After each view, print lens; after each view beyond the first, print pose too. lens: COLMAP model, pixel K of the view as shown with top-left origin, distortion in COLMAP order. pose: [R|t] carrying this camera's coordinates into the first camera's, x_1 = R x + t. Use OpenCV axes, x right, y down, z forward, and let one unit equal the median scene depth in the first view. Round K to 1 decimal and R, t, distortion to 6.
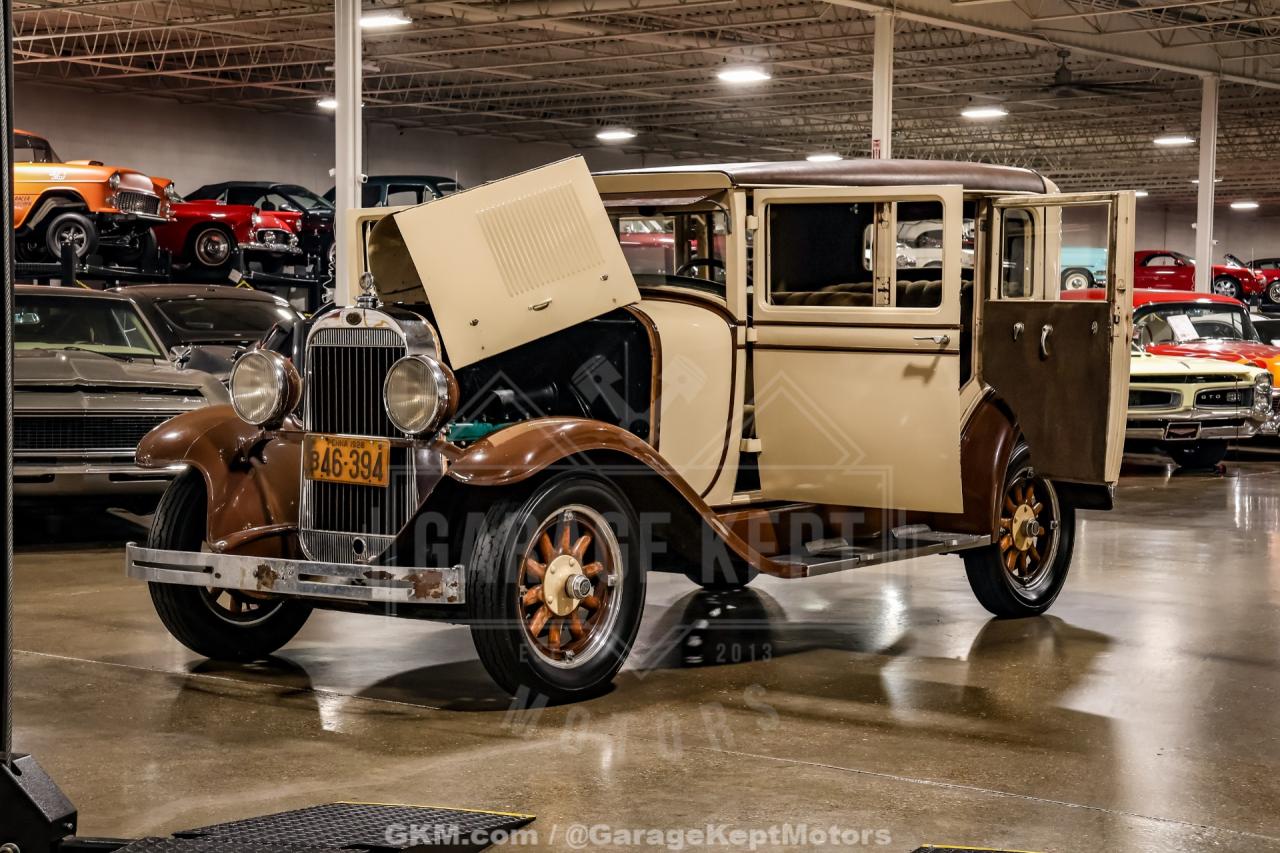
lens RADIAL K [[2724.0, 0, 640.0], [0, 2724.0, 426.5], [0, 0, 1]] dist [0.342109, 0.022795]
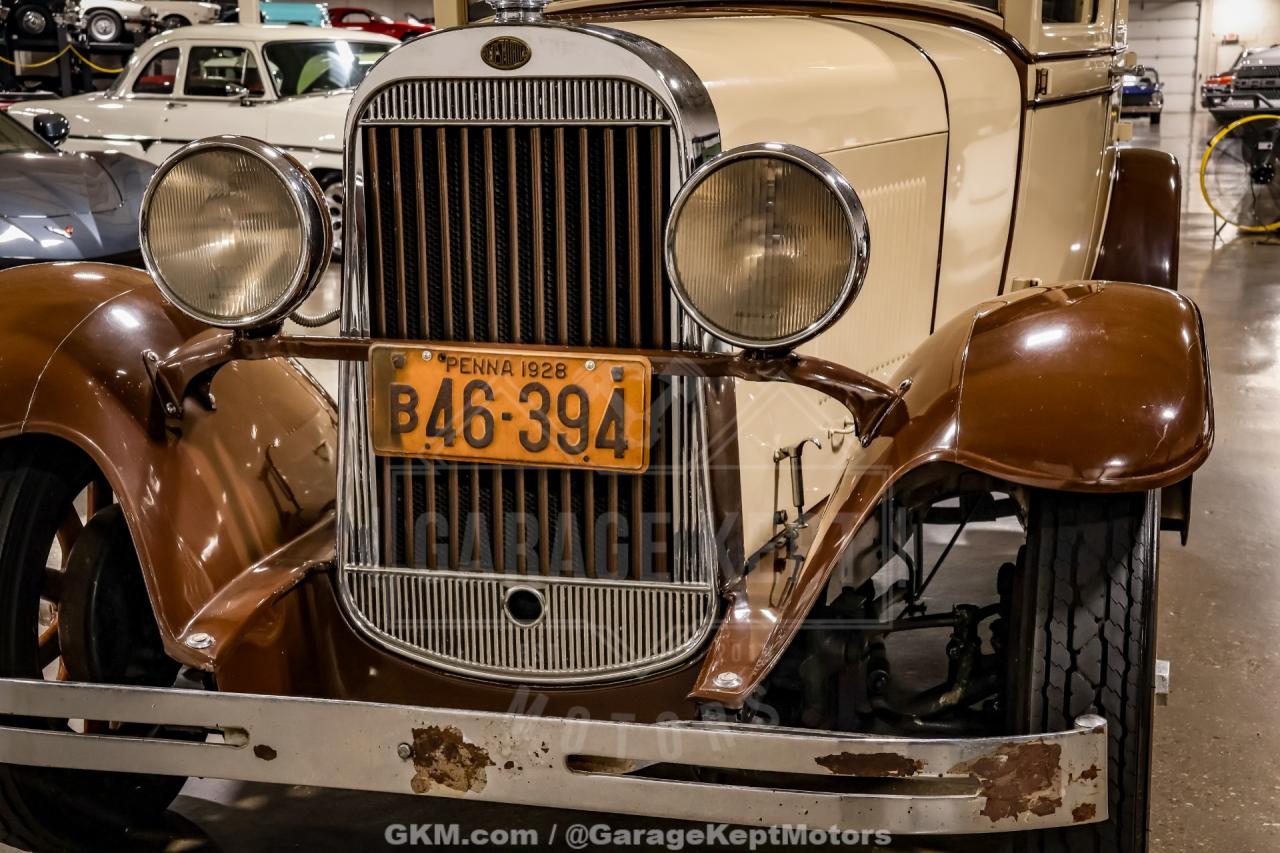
lens RADIAL K [[2080.4, 0, 640.0], [0, 2080.4, 426.5], [0, 0, 1]] dist [0.007915, 0.092905]
pose [[0.911383, -0.082180, 0.403271, -0.143580], [0.030029, 0.990528, 0.133988, -0.017266], [-0.410462, -0.110005, 0.905218, 0.478048]]
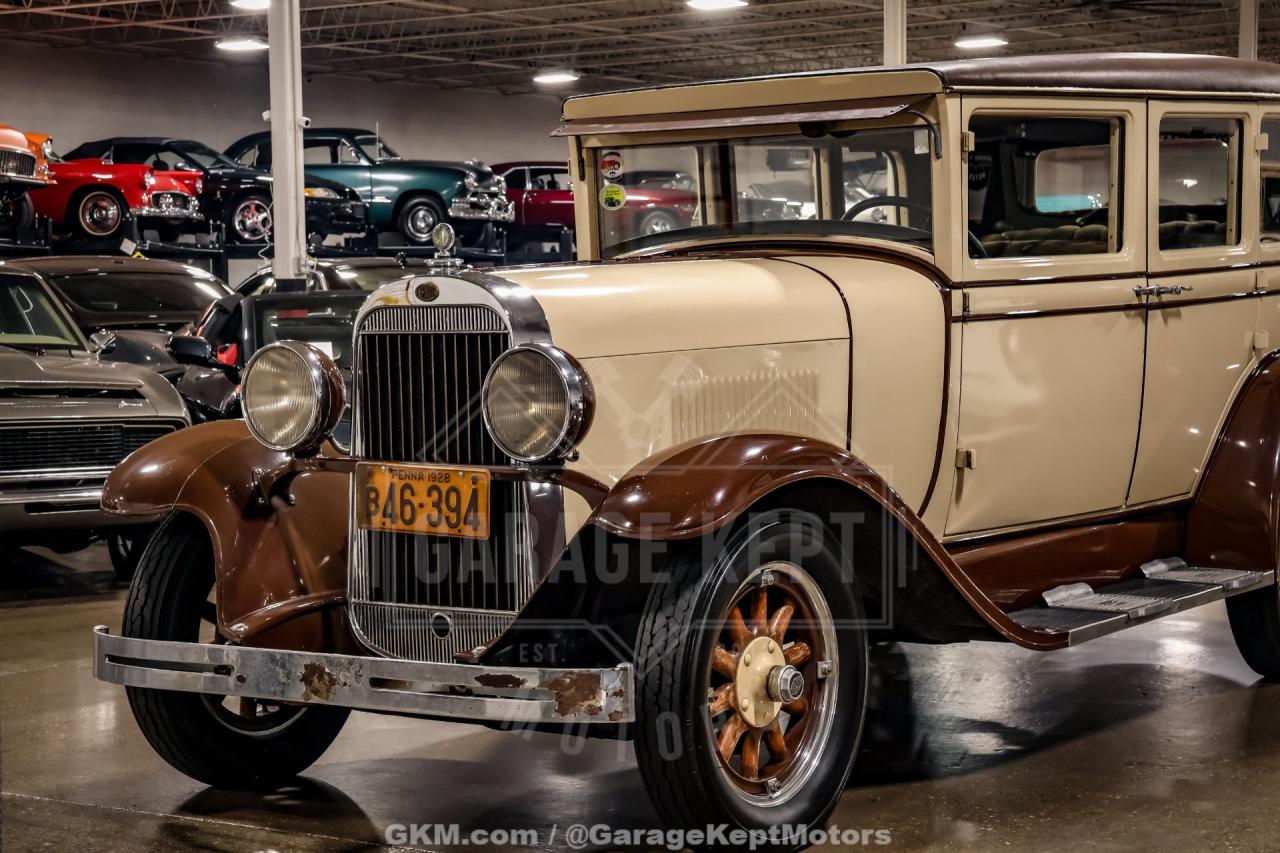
lens RADIAL K [[2807.1, 0, 640.0], [0, 2807.1, 426.5], [0, 0, 1]] dist [0.317308, 0.546343]
pose [[0.998620, -0.024640, 0.046373, -0.057160], [0.024167, 0.999650, 0.010729, -0.008227], [-0.046621, -0.009593, 0.998867, 0.200553]]
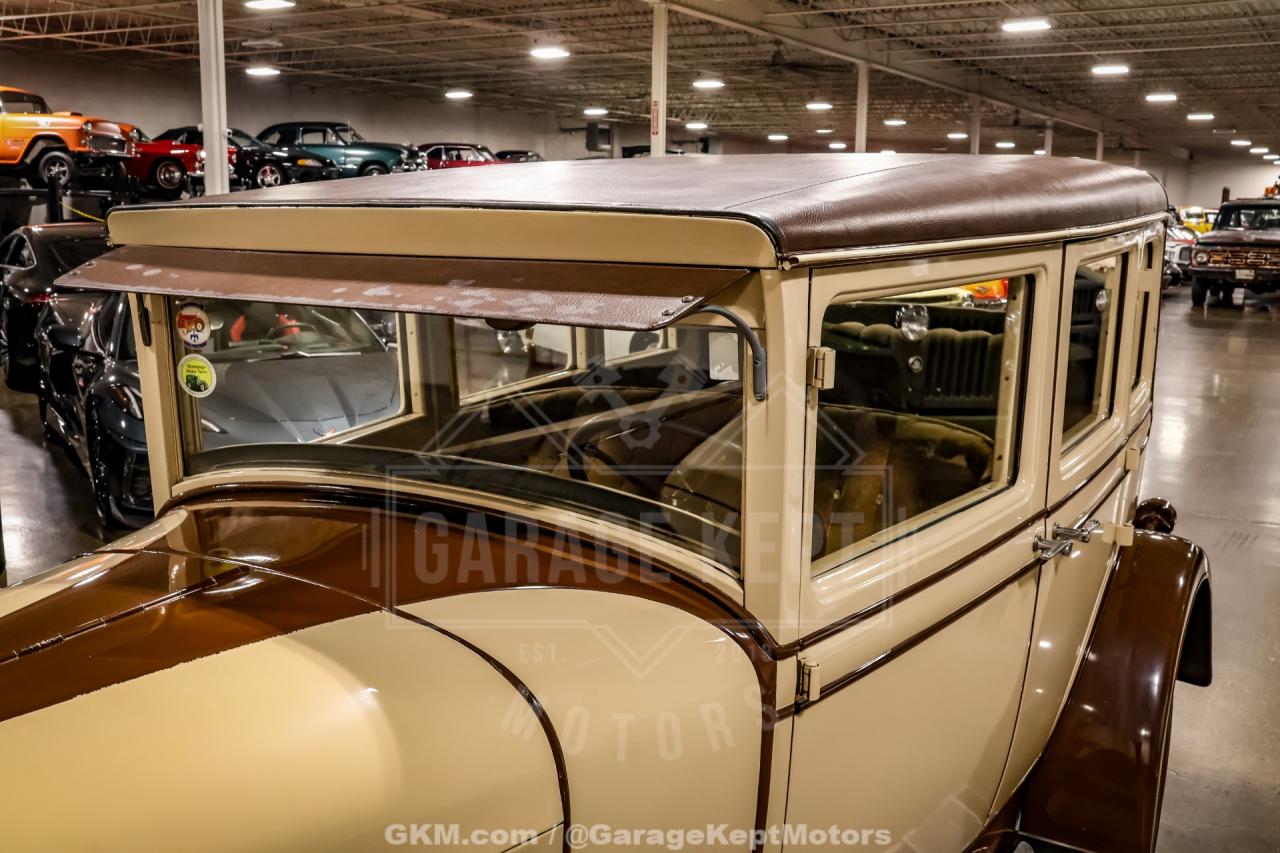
lens RADIAL K [[1280.0, 0, 640.0], [0, 1280.0, 426.5], [0, 0, 1]] dist [-0.101583, 0.204290]
pose [[0.992014, -0.017191, 0.124947, -0.001121], [-0.001484, 0.989008, 0.147854, -0.065438], [-0.126116, -0.146859, 0.981085, 0.611888]]
